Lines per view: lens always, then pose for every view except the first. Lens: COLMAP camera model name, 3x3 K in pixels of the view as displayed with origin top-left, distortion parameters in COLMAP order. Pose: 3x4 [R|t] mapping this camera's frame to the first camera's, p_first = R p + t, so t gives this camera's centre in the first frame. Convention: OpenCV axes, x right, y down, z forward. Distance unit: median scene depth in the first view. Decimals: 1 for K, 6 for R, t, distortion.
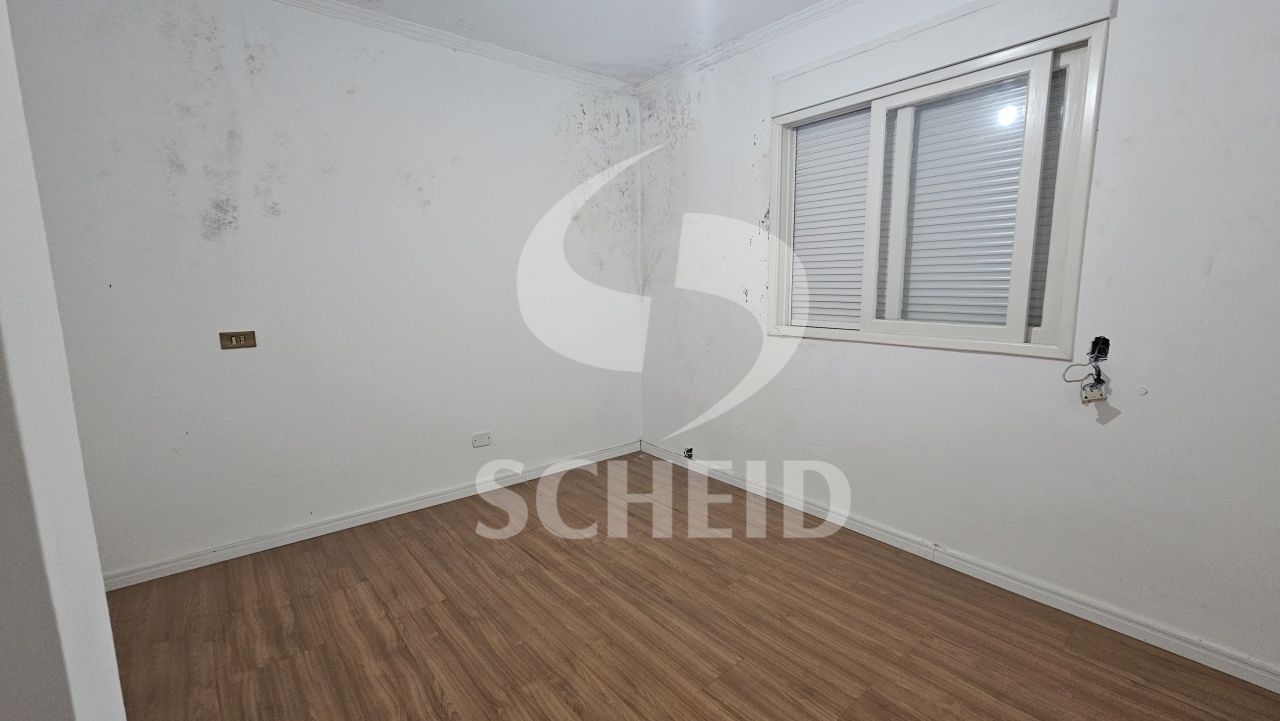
lens RADIAL K [[526.2, 0, 644.4], [0, 526.2, 363.0], [0, 0, 1]] dist [-0.000808, 0.000162]
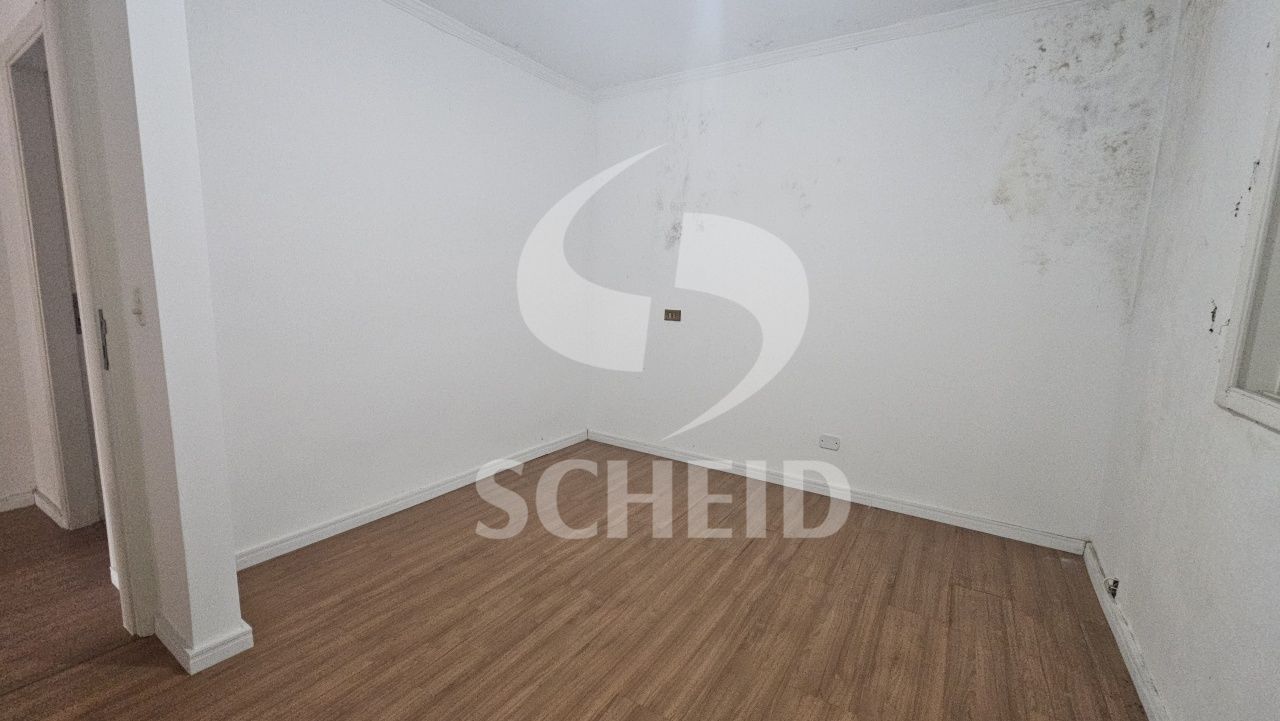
lens RADIAL K [[526.2, 0, 644.4], [0, 526.2, 363.0], [0, 0, 1]] dist [-0.000808, 0.000162]
pose [[0.304089, 0.162240, -0.938727, 0.672567], [-0.174147, 0.978254, 0.112658, -0.068564], [0.936591, 0.129218, 0.325730, 0.465688]]
